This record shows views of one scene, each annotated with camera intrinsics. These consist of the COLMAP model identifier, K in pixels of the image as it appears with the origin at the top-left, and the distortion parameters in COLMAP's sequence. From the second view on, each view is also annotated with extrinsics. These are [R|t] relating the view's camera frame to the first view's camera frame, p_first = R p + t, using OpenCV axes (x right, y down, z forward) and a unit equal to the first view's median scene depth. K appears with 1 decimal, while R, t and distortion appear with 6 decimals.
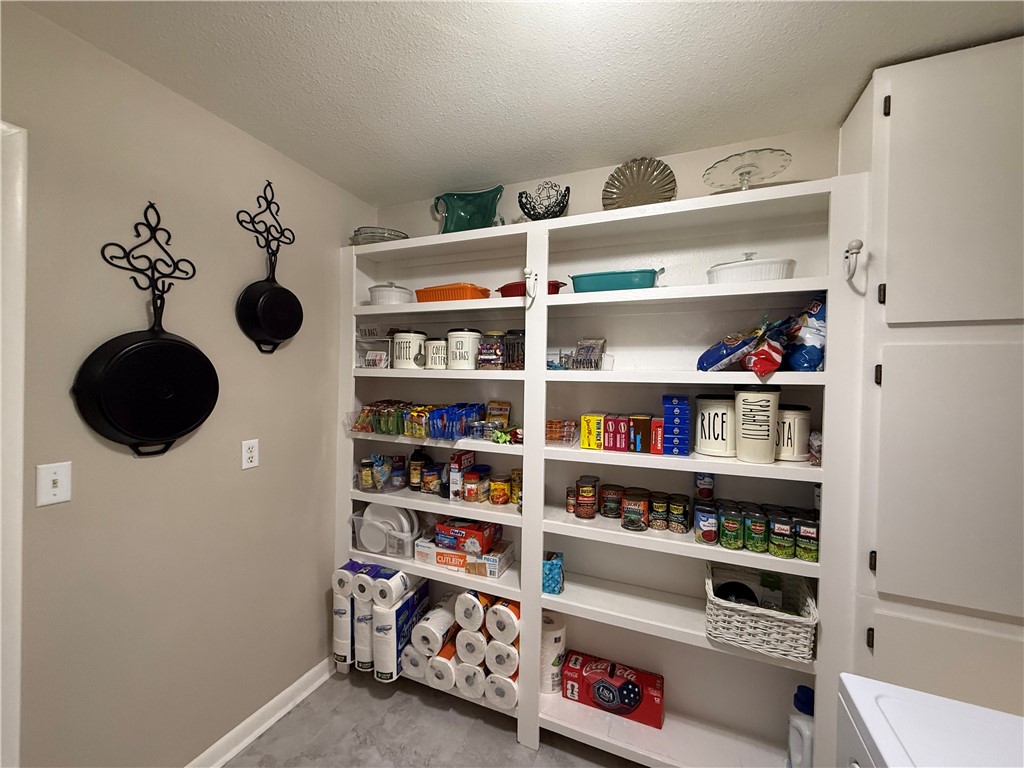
lens RADIAL K [[414.1, 0, 513.2], [0, 414.1, 385.7], [0, 0, 1]] dist [0.001842, 0.000067]
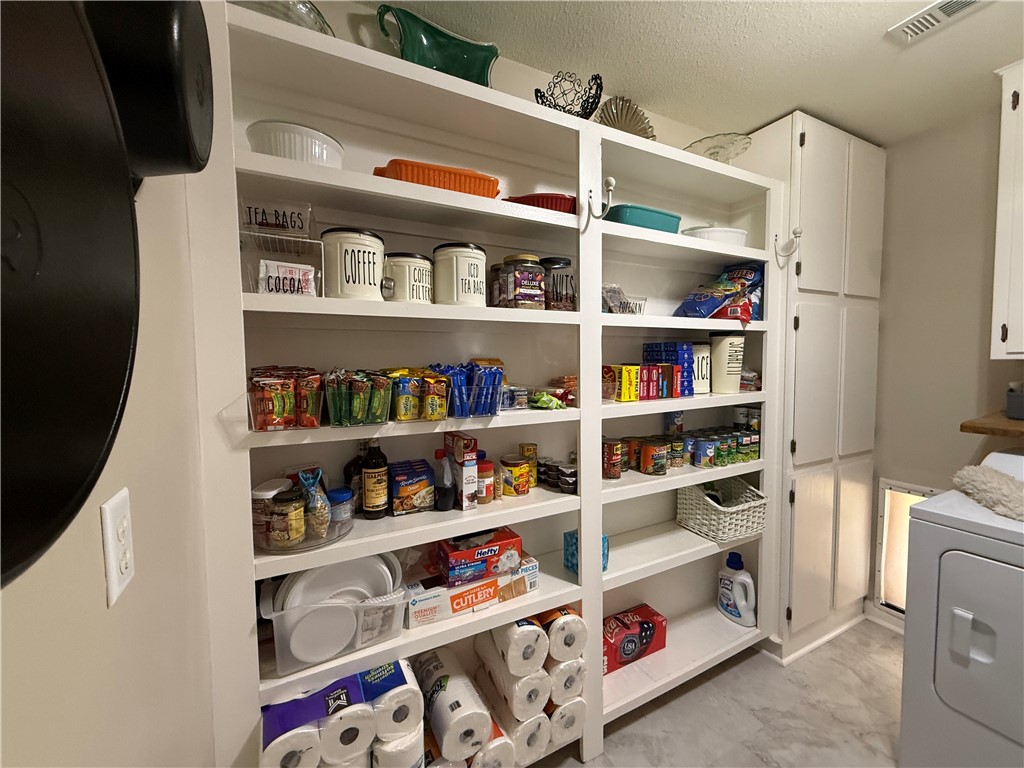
lens RADIAL K [[414.1, 0, 512.1], [0, 414.1, 380.9], [0, 0, 1]] dist [0.001842, 0.000067]
pose [[0.633204, -0.069562, 0.770852, -0.645448], [0.029191, 0.997391, 0.066027, 0.036399], [-0.773434, -0.019307, 0.633583, 0.581458]]
